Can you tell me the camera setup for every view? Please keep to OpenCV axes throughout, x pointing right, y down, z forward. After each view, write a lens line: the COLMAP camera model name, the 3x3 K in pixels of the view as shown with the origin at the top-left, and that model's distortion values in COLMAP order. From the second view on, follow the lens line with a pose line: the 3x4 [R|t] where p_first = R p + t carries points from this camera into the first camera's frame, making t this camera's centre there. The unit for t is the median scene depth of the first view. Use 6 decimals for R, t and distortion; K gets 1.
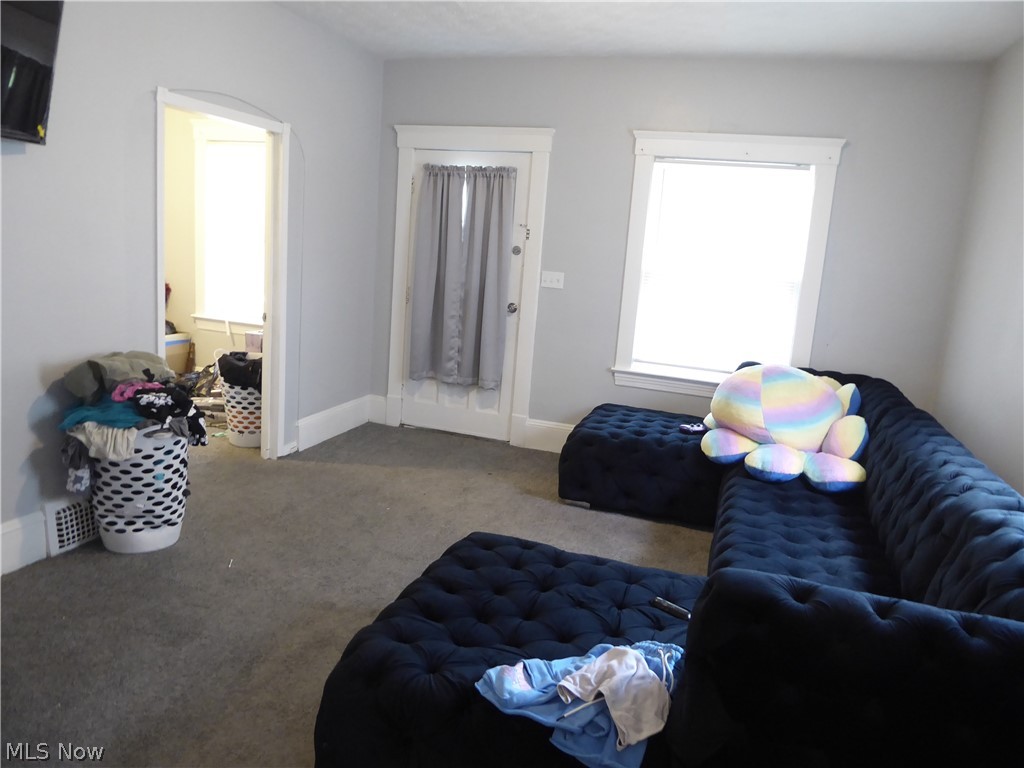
lens RADIAL K [[724.5, 0, 510.3], [0, 724.5, 382.2], [0, 0, 1]] dist [-0.024149, 0.012163]
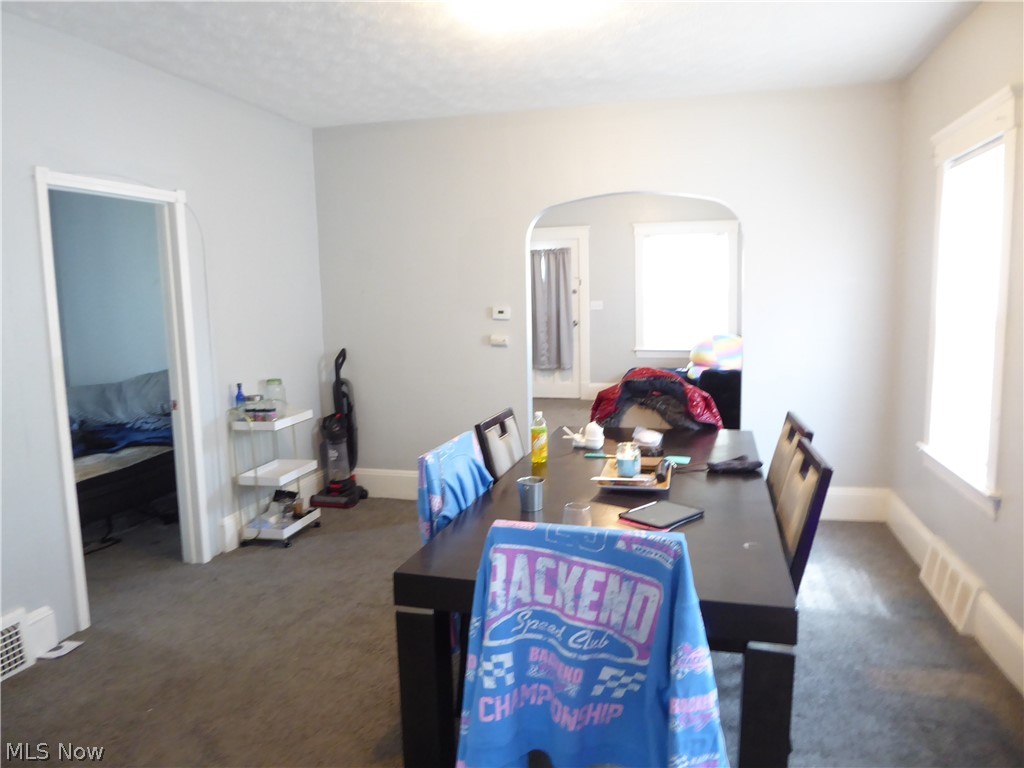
lens RADIAL K [[724.5, 0, 513.2], [0, 724.5, 383.8], [0, 0, 1]] dist [-0.024149, 0.012163]
pose [[0.993111, -0.104650, 0.052718, -0.266731], [0.107774, 0.992341, -0.060371, 0.142920], [-0.045997, 0.065637, 0.996783, -0.802785]]
